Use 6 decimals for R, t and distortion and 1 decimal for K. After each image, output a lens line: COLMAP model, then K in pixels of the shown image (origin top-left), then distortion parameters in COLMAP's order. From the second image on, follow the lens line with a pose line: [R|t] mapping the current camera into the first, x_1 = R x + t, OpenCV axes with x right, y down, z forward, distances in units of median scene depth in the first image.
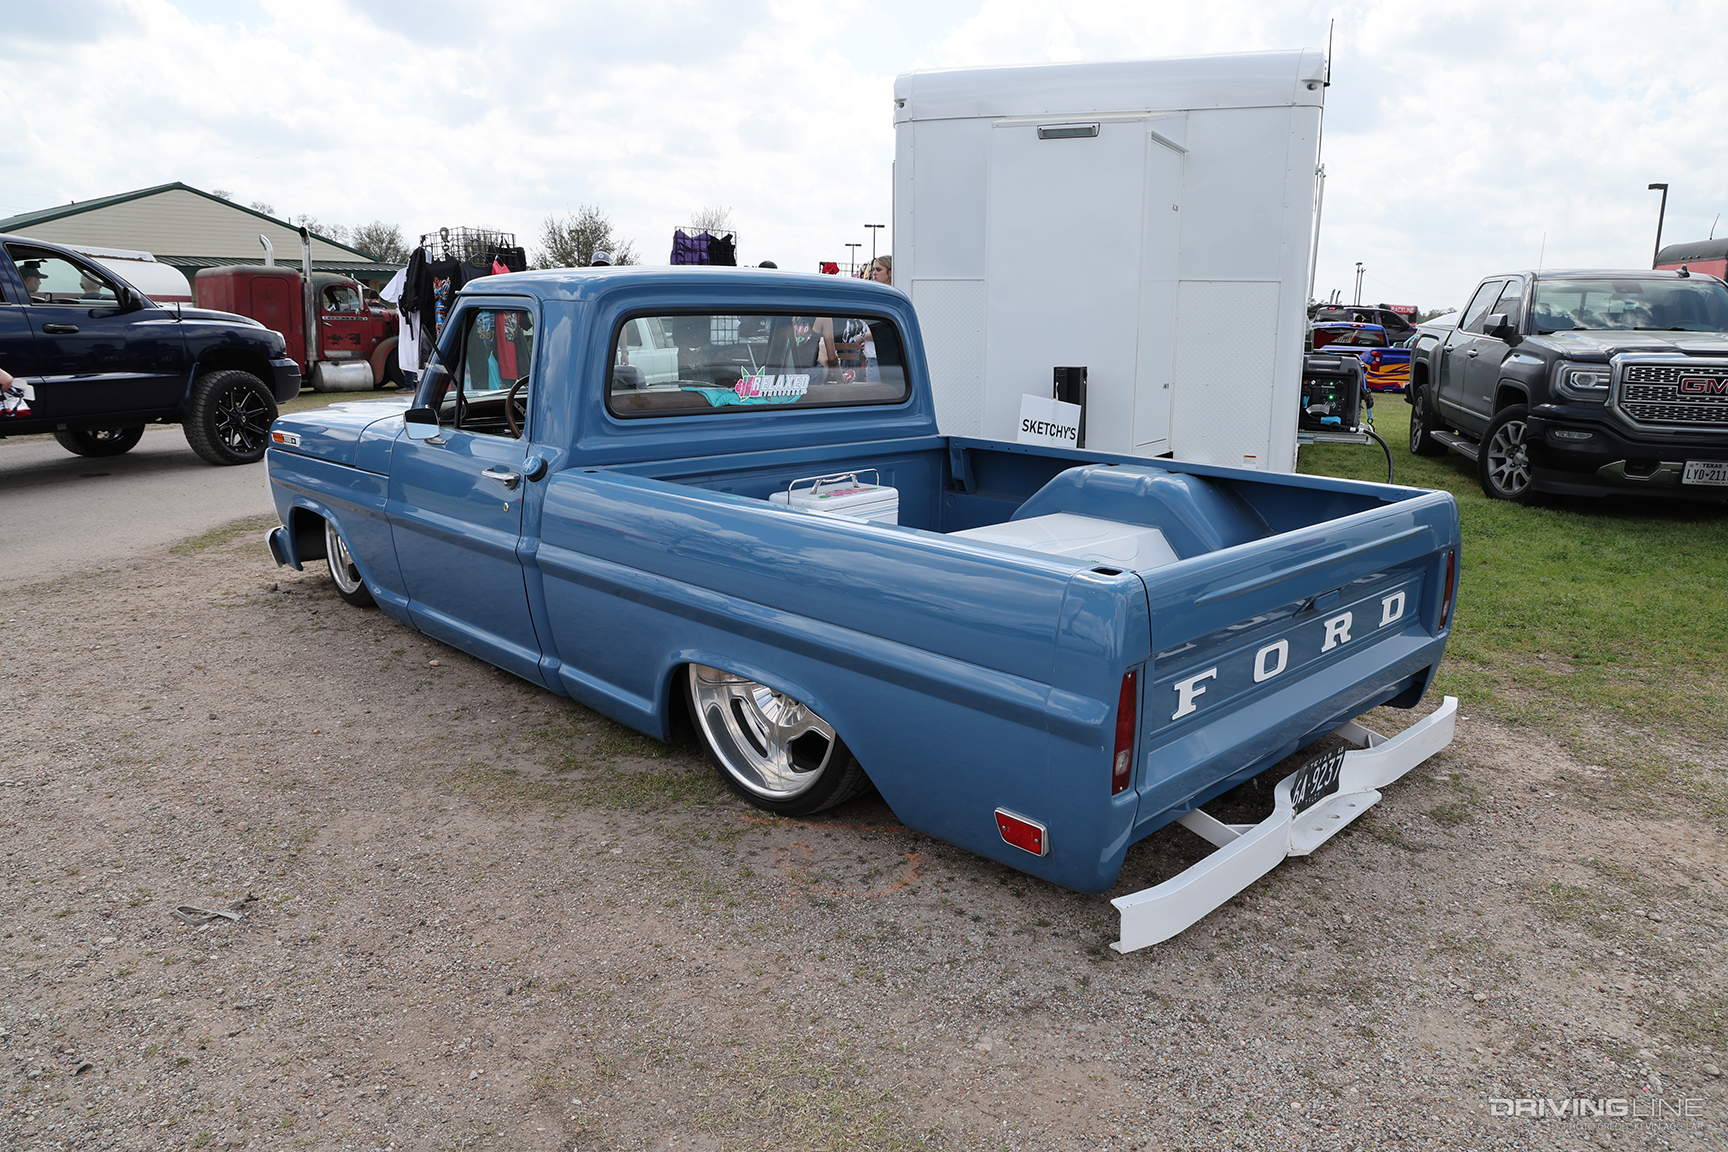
lens RADIAL K [[1179.1, 0, 864.0], [0, 1179.1, 576.0], [0, 0, 1]] dist [-0.094086, 0.051267]
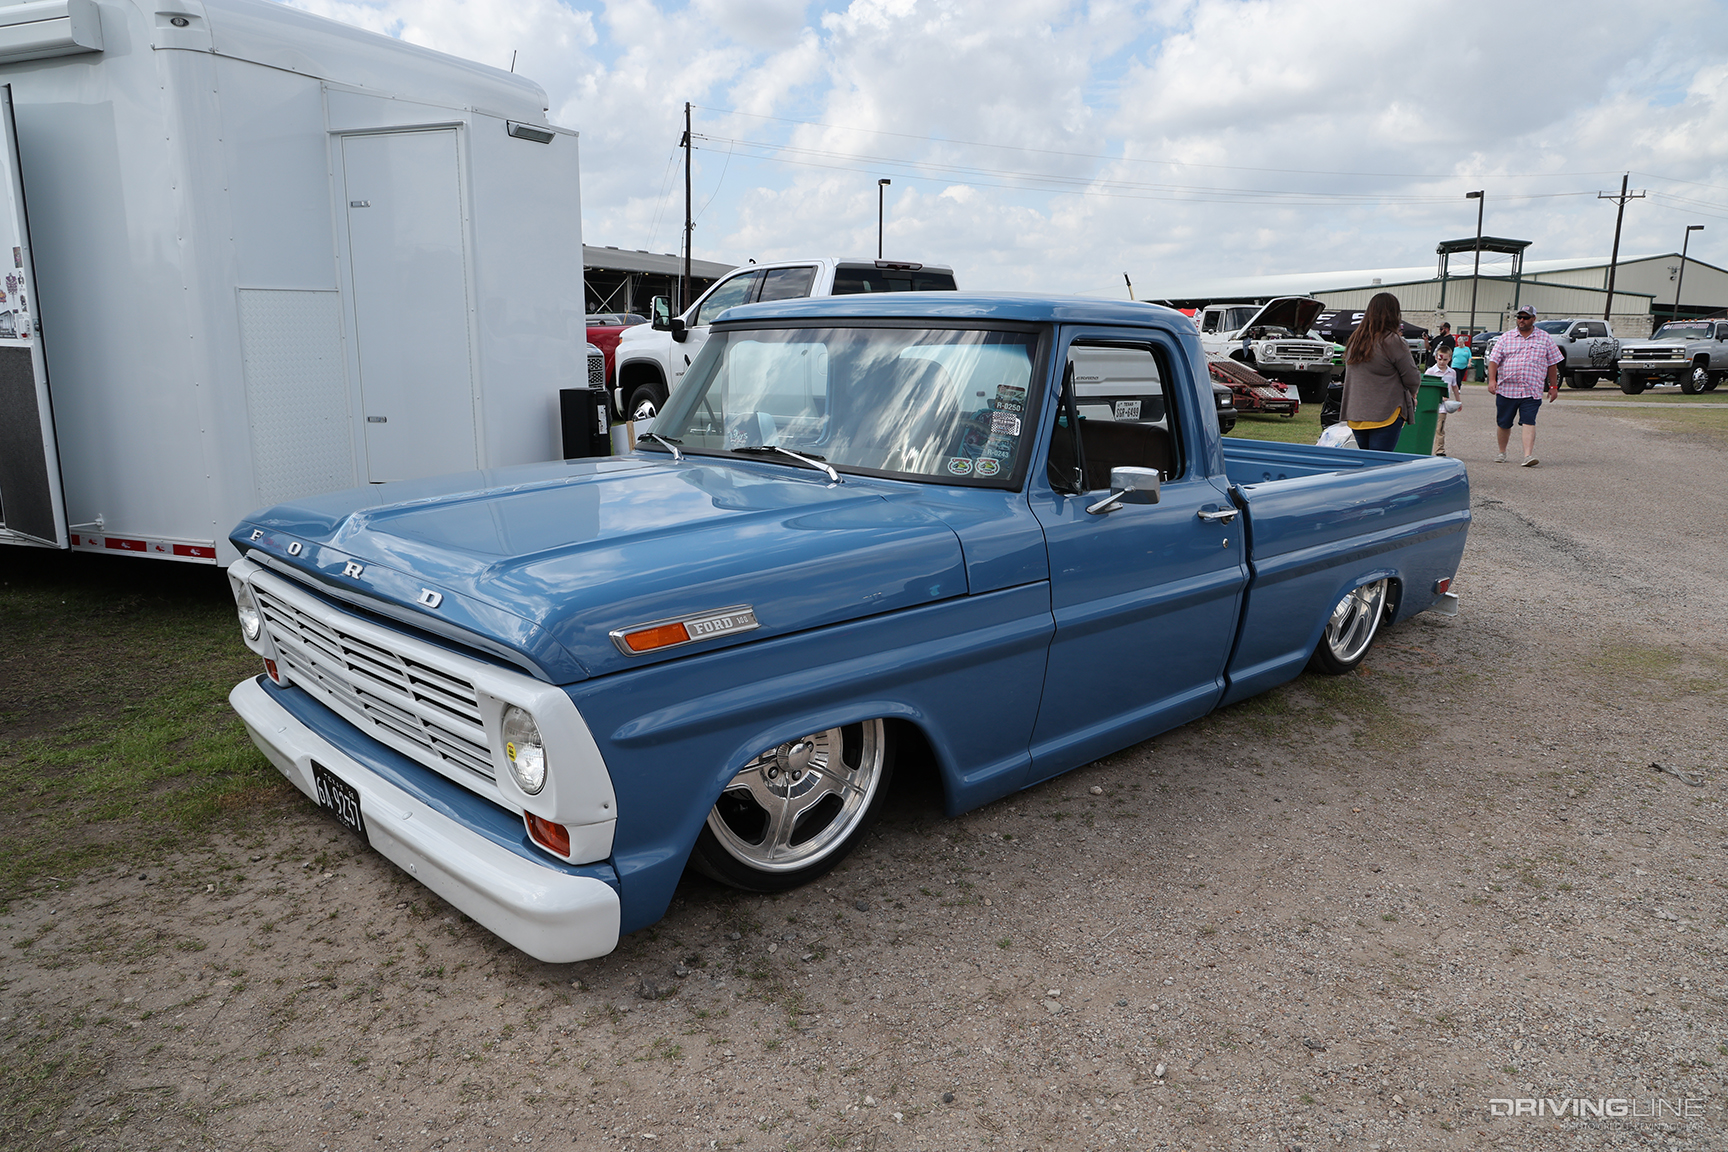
lens RADIAL K [[1179.1, 0, 864.0], [0, 1179.1, 576.0], [0, 0, 1]] dist [-0.094086, 0.051267]
pose [[0.039147, -0.223999, 0.973803, -1.360538], [0.211721, 0.954282, 0.210997, -0.324589], [-0.976546, 0.197914, 0.084783, 1.283283]]
